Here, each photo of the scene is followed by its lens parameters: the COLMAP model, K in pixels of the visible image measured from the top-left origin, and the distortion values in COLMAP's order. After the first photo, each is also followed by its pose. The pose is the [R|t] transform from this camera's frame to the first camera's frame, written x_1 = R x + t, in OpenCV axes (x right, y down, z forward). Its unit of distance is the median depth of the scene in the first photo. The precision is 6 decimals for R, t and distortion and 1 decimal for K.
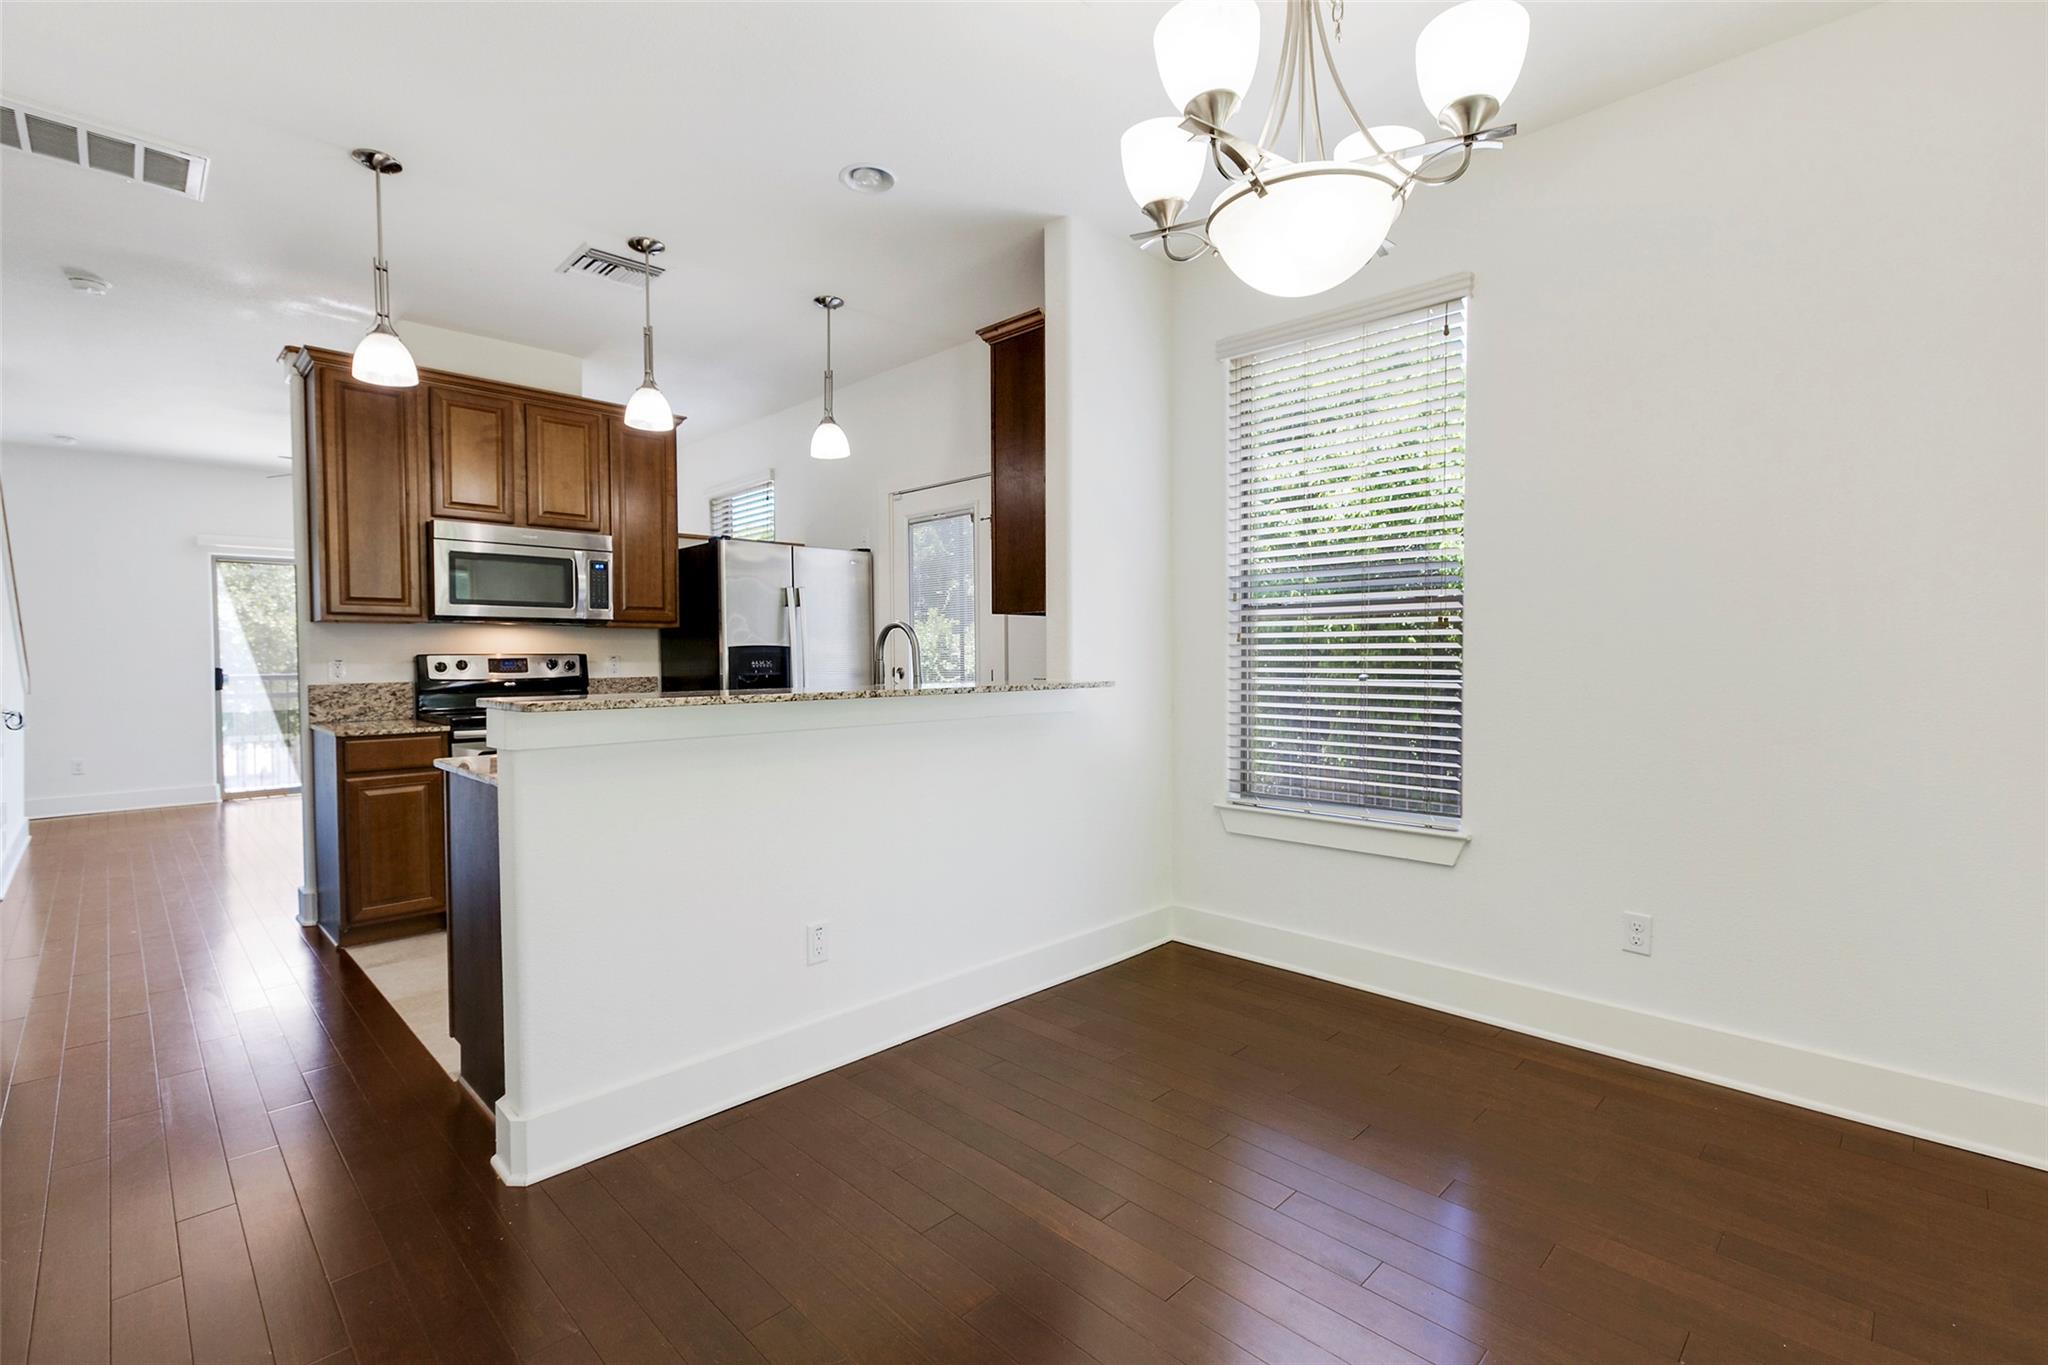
lens RADIAL K [[925.0, 0, 1024.0], [0, 925.0, 682.5], [0, 0, 1]] dist [0.000183, -0.000003]
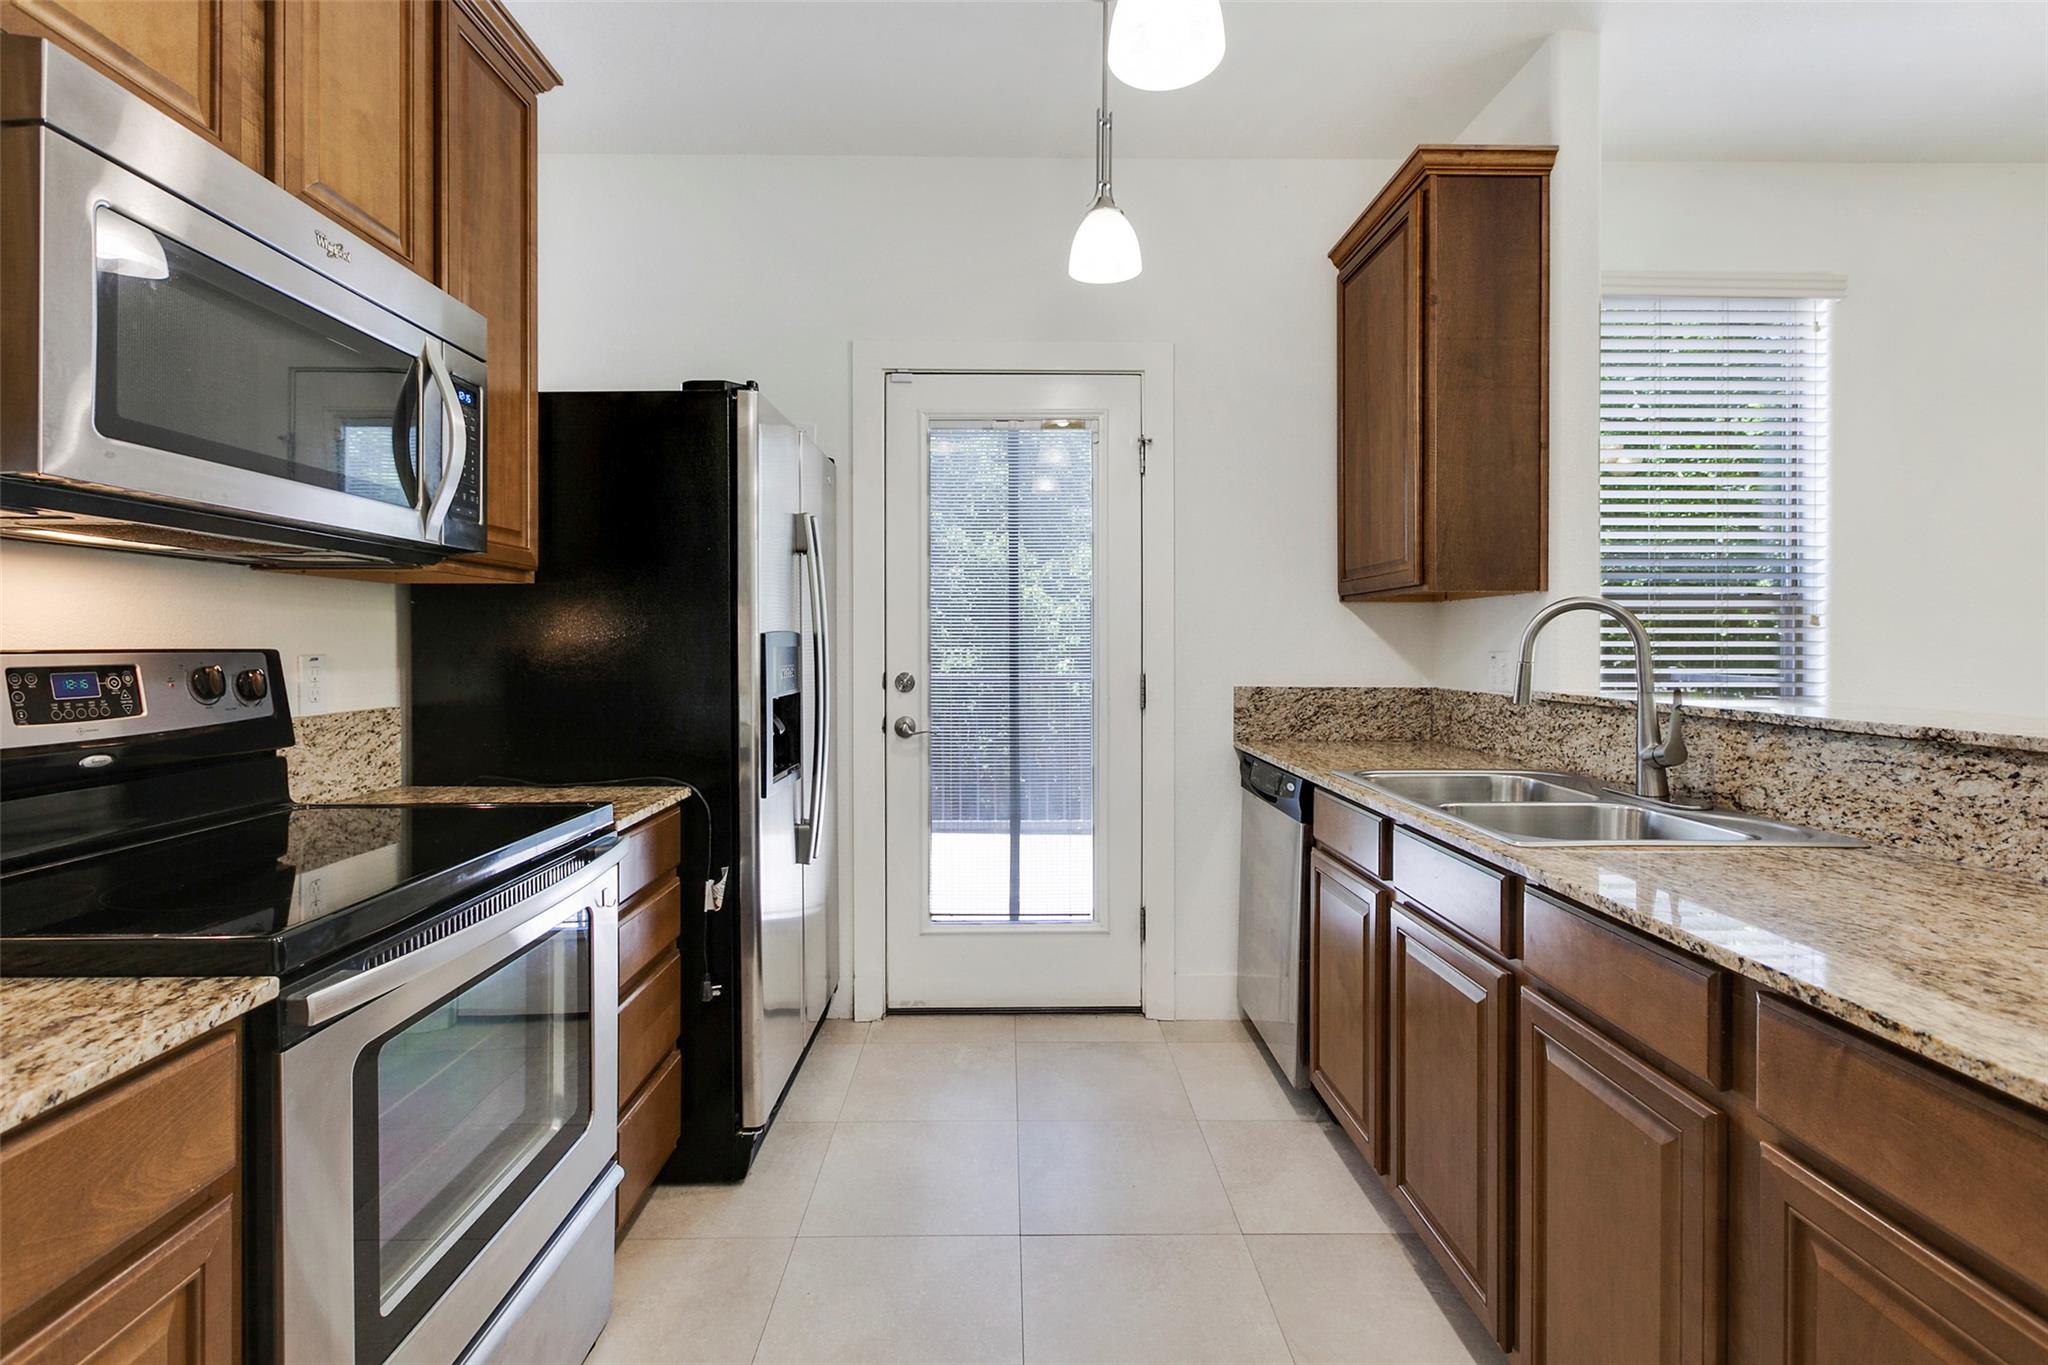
lens RADIAL K [[942.7, 0, 1023.0], [0, 942.7, 648.4], [0, 0, 1]] dist [-0.000416, -0.000069]
pose [[0.692544, 0.002460, 0.721372, -0.600188], [0.019468, 0.999566, -0.022098, -0.021188], [-0.721113, 0.029348, 0.692195, 0.644985]]
